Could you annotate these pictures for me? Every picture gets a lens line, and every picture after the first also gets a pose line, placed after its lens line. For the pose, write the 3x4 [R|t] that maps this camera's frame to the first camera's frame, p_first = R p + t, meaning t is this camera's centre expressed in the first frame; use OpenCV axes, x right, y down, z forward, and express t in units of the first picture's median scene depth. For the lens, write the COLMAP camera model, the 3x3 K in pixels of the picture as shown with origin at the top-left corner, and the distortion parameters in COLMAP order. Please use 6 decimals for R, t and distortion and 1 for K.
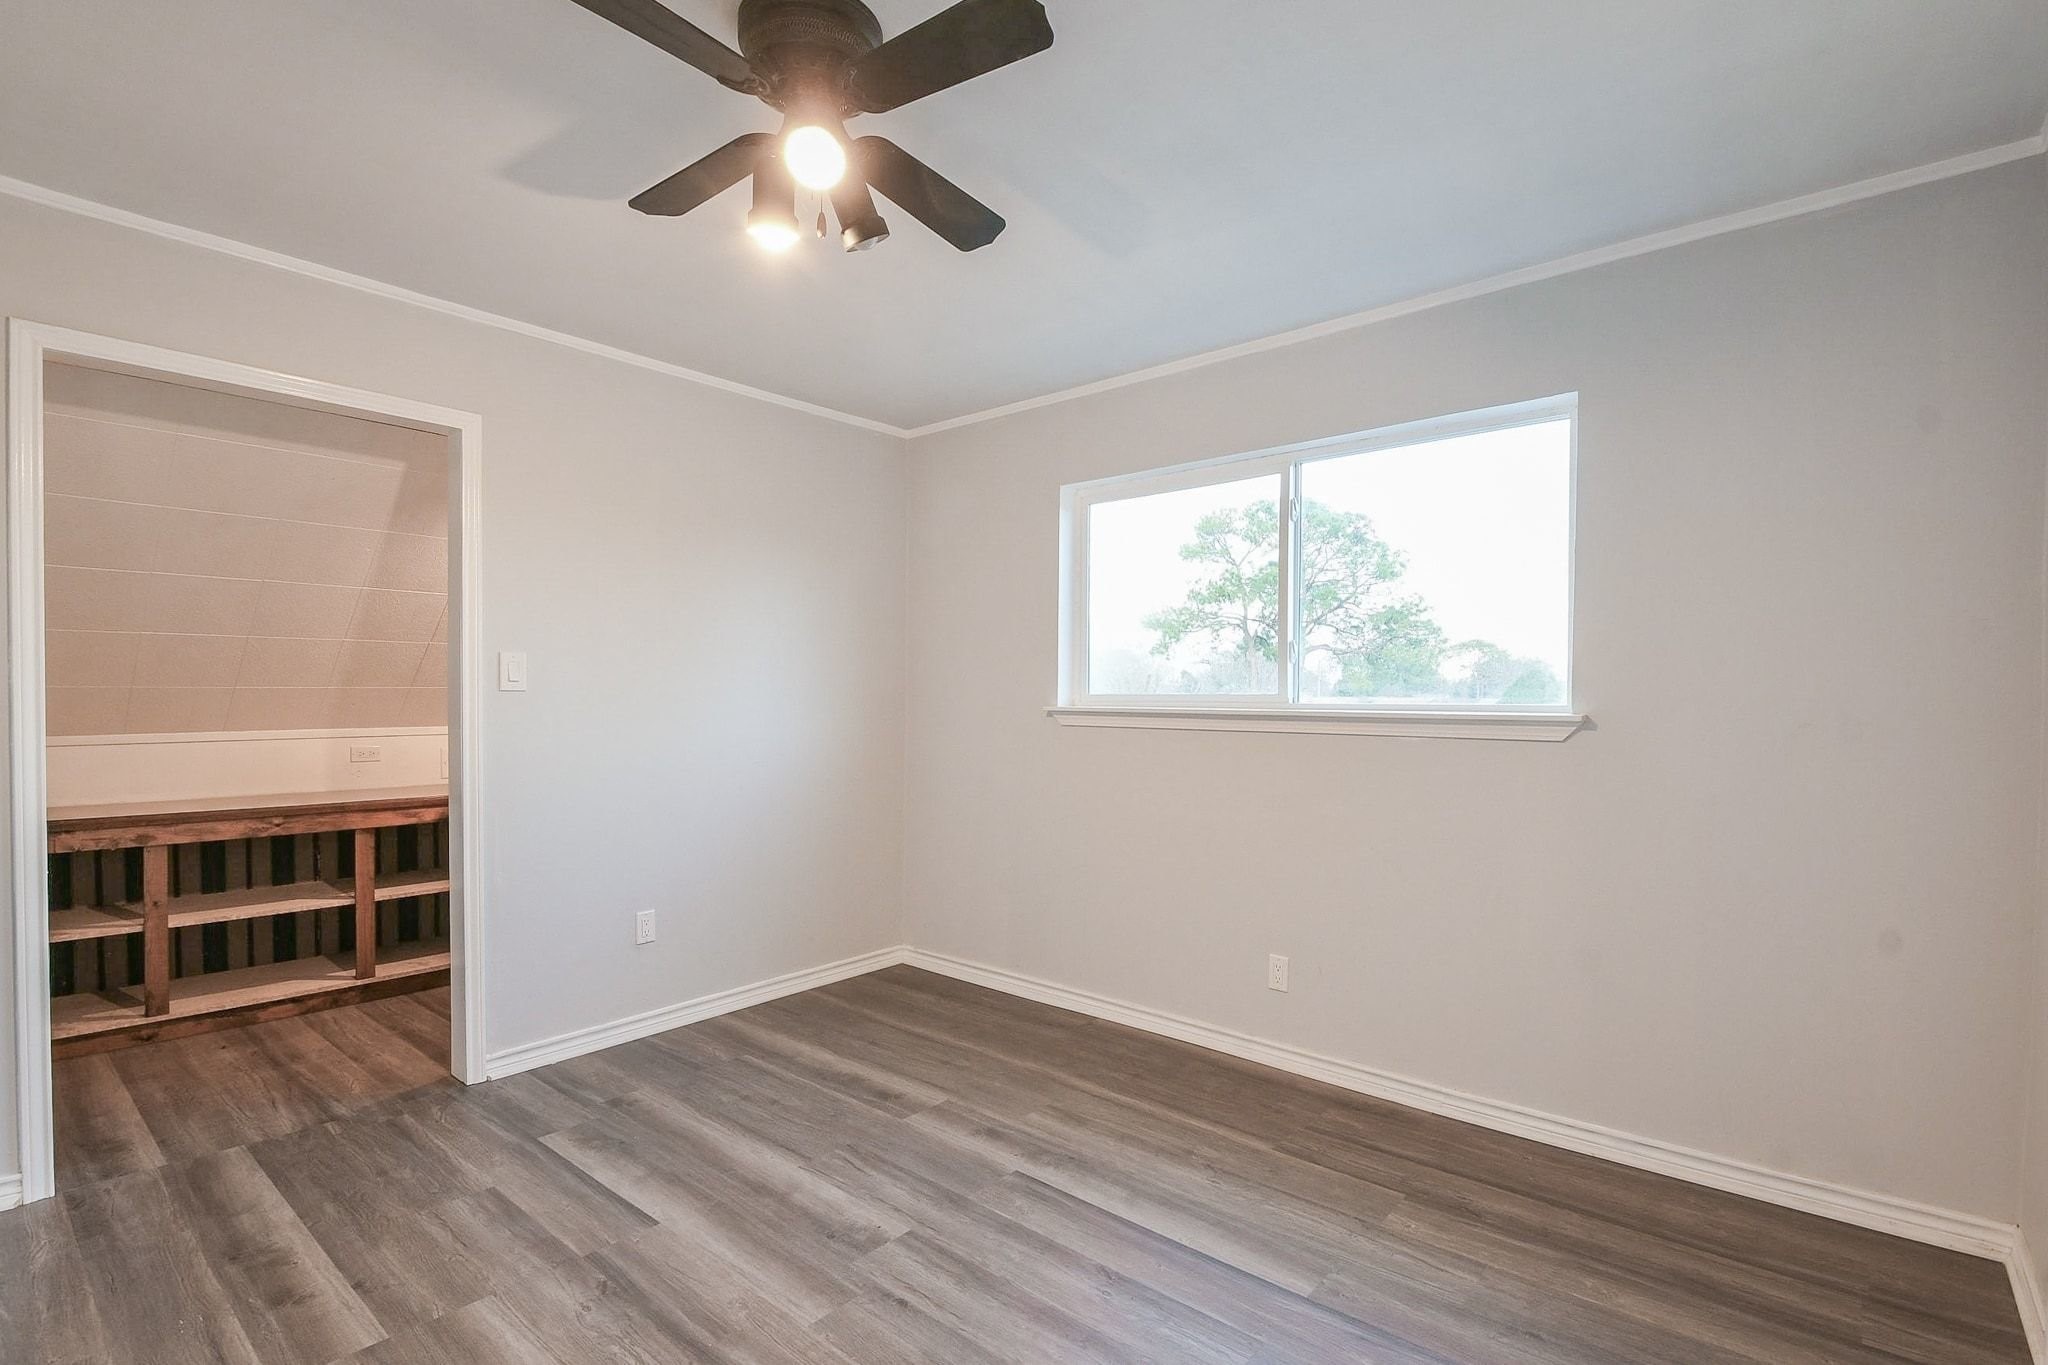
lens RADIAL K [[956.5, 0, 1025.6], [0, 956.5, 718.3], [0, 0, 1]] dist [0.034466, -0.023507]
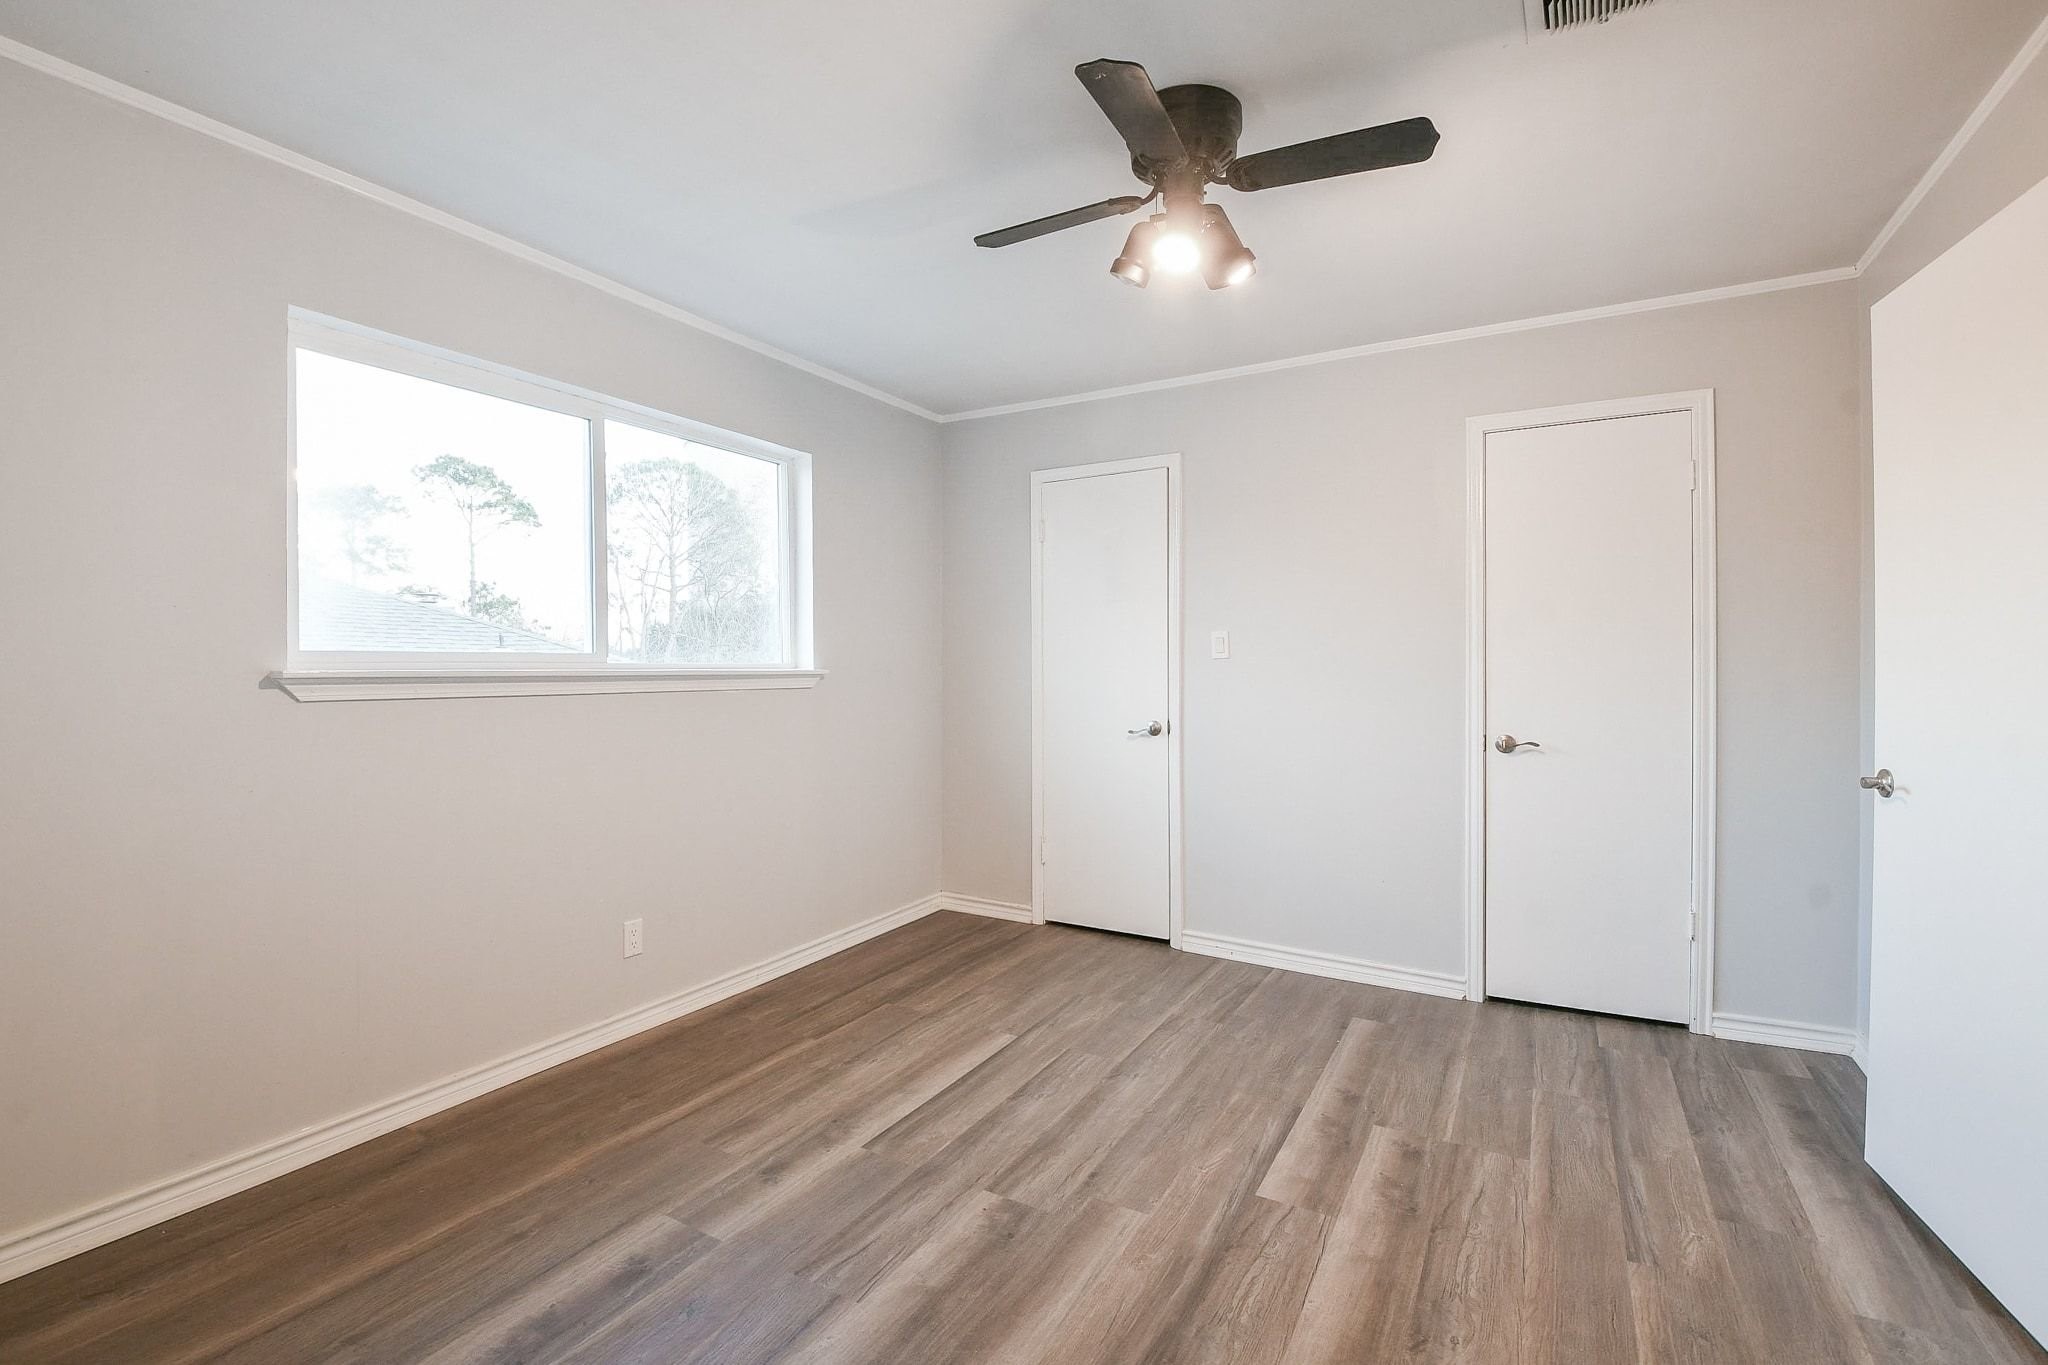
lens RADIAL K [[919.0, 0, 1014.8], [0, 919.0, 673.2], [0, 0, 1]] dist [0.011274, -0.019903]
pose [[-0.187143, -0.012065, 0.982259, -0.916295], [0.020840, 0.999651, 0.016249, -0.015624], [-0.982112, 0.023511, -0.186826, 0.987458]]
